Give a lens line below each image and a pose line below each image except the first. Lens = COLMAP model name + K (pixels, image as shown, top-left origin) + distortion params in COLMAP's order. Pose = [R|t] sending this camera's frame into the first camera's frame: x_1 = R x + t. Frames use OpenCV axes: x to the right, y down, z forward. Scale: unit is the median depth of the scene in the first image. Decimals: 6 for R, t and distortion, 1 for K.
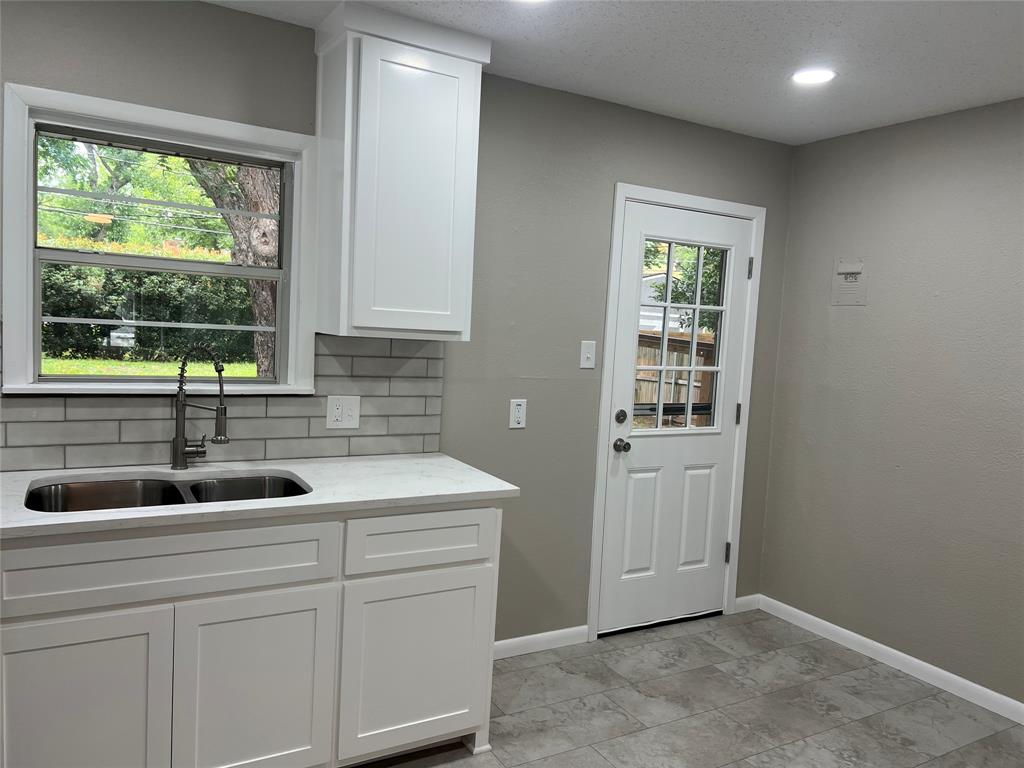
lens RADIAL K [[771.9, 0, 520.1], [0, 771.9, 389.9], [0, 0, 1]] dist [0.058614, -0.073749]
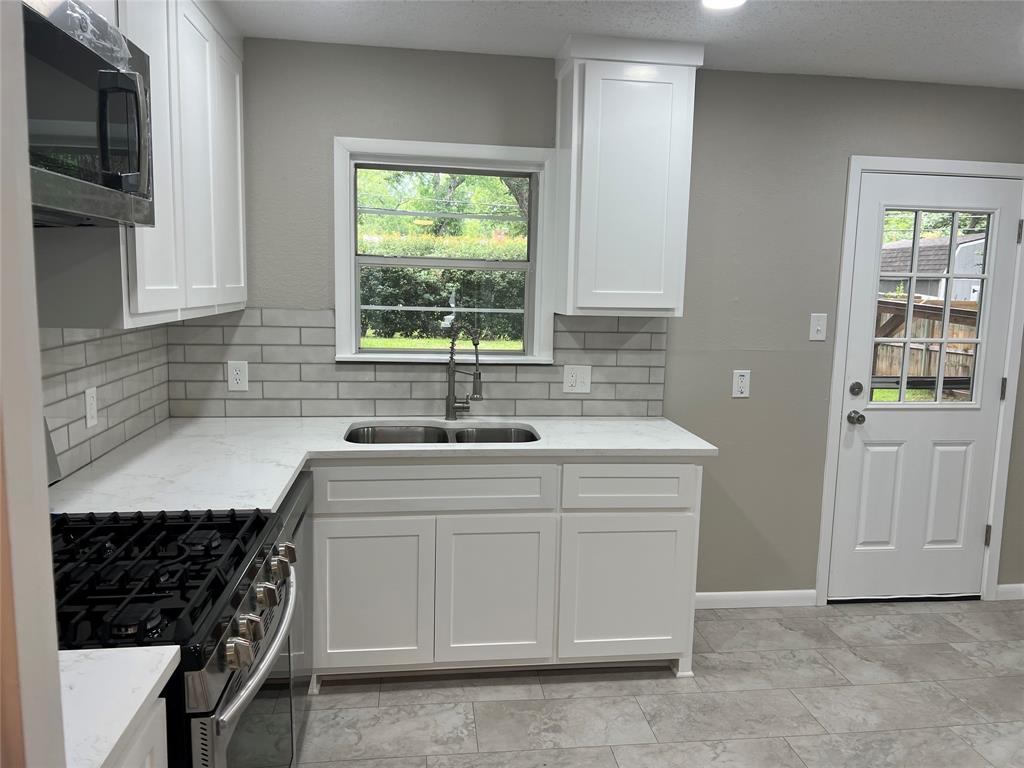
lens RADIAL K [[771.9, 0, 517.9], [0, 771.9, 387.8], [0, 0, 1]] dist [0.058614, -0.073749]
pose [[0.920723, 0.016924, -0.389850, 0.148968], [-0.006372, 0.999578, 0.028344, 0.009121], [0.390166, -0.023613, 0.920442, -0.126127]]
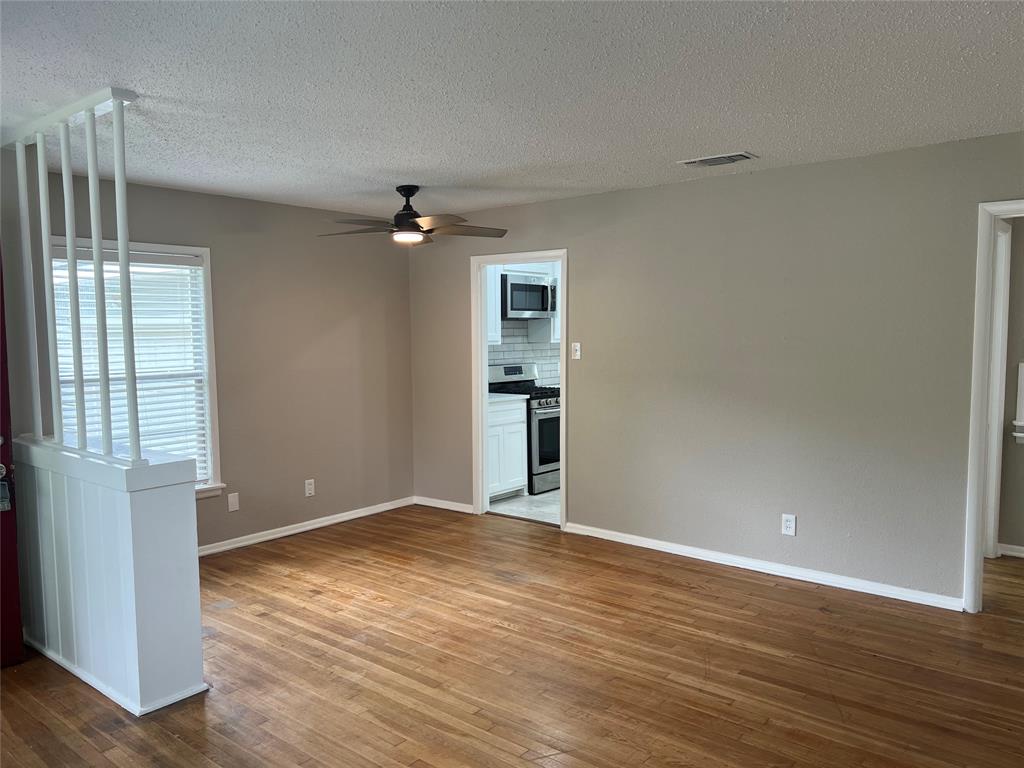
lens RADIAL K [[771.9, 0, 512.6], [0, 771.9, 389.8], [0, 0, 1]] dist [0.058614, -0.073749]
pose [[0.337356, 0.013591, -0.941279, 2.045744], [-0.058400, 0.998272, -0.006517, 0.167259], [0.939564, 0.057170, 0.337567, -0.661512]]
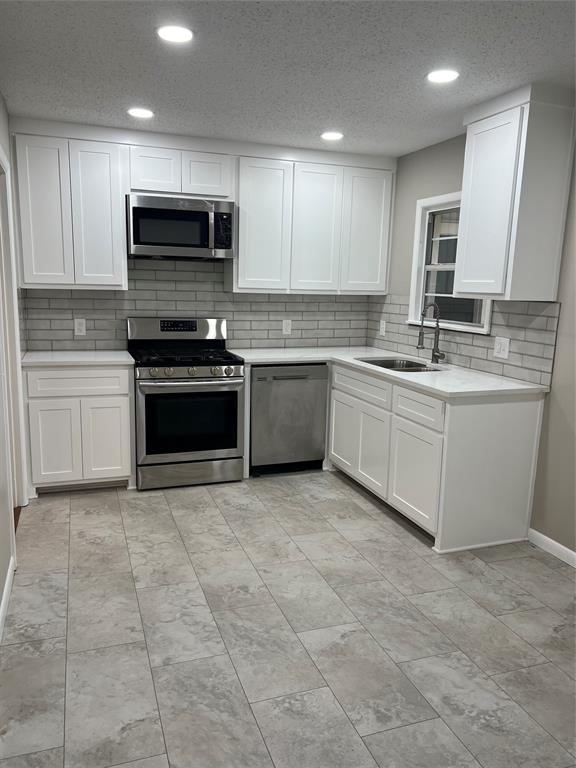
lens RADIAL K [[578.9, 0, 282.0], [0, 578.9, 389.1], [0, 0, 1]] dist [0.058614, -0.073749]
pose [[-0.191265, 0.115656, -0.974701, 1.058012], [-0.125403, 0.982016, 0.141132, -0.000864], [0.973495, 0.149224, -0.173322, 0.769617]]
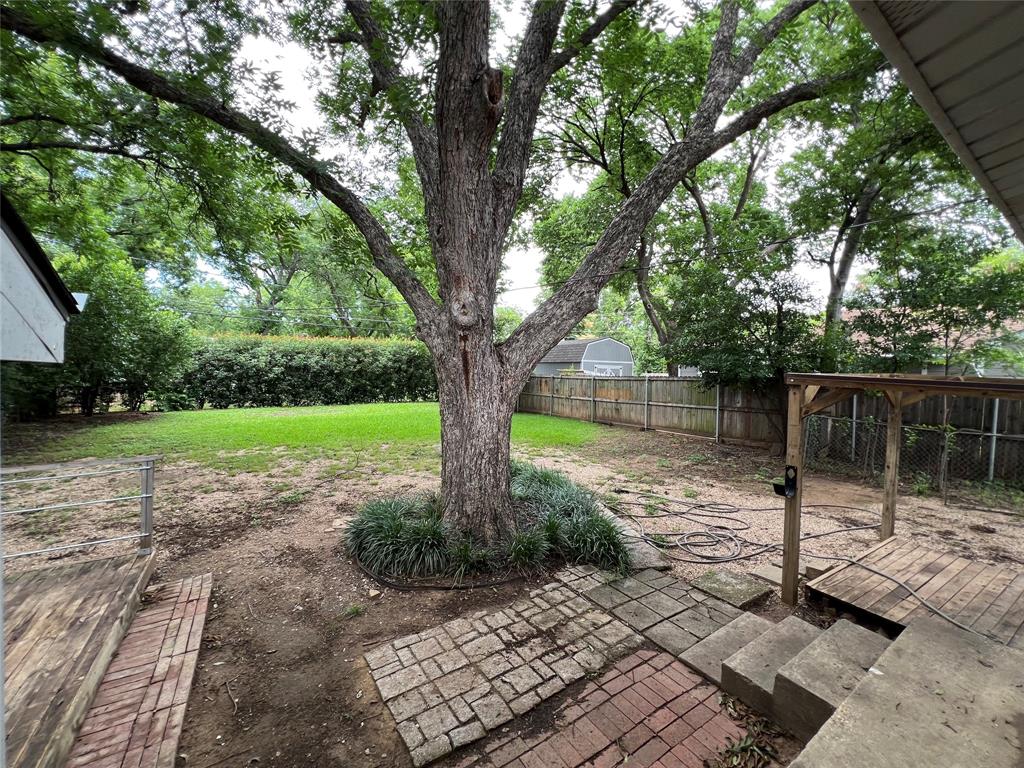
lens RADIAL K [[413.7, 0, 507.3], [0, 413.7, 384.4], [0, 0, 1]] dist [0.003155, 0.000520]
pose [[0.997290, -0.053397, 0.050618, -0.677741], [0.055919, 0.997194, -0.049775, -0.124748], [-0.047818, 0.052471, 0.997477, 0.926677]]
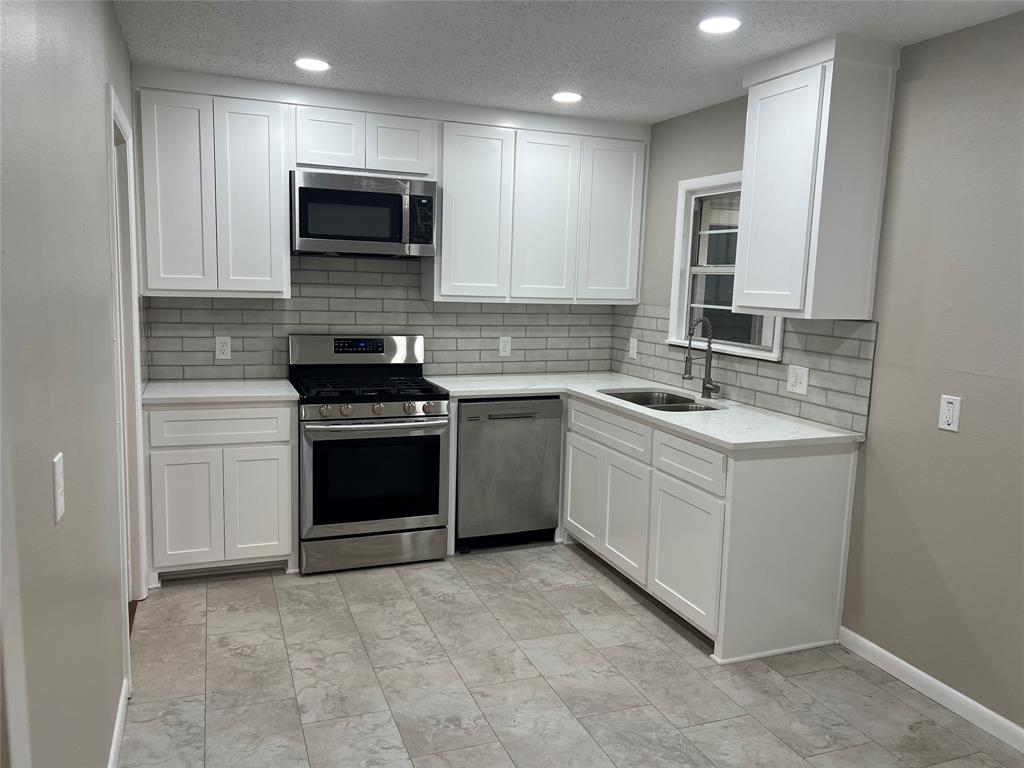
lens RADIAL K [[771.9, 0, 511.2], [0, 771.9, 382.2], [0, 0, 1]] dist [0.058614, -0.073749]
pose [[-0.159331, 0.070969, -0.984671, 1.034807], [-0.129266, 0.987326, 0.092077, -0.021384], [0.978726, 0.141955, -0.148138, 0.735544]]
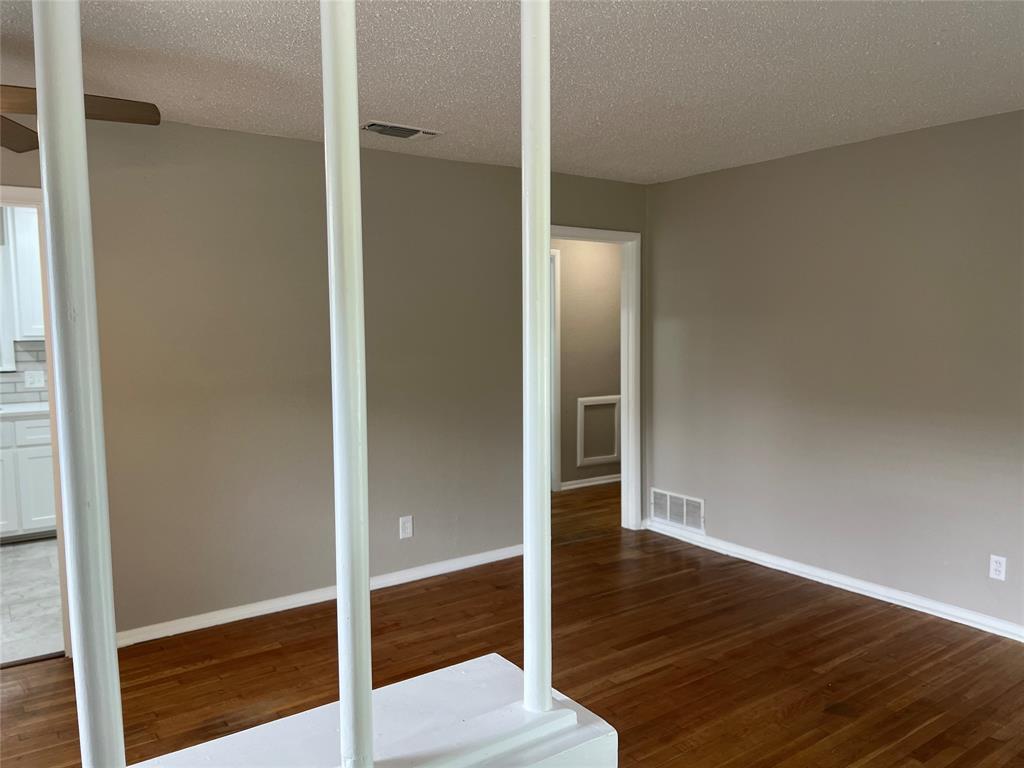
lens RADIAL K [[771.9, 0, 531.4], [0, 771.9, 395.4], [0, 0, 1]] dist [0.058614, -0.073749]
pose [[0.992364, -0.074620, 0.098216, 0.835439], [0.074042, 0.997210, 0.009523, 0.144861], [-0.098653, -0.002178, 0.995120, -1.122110]]
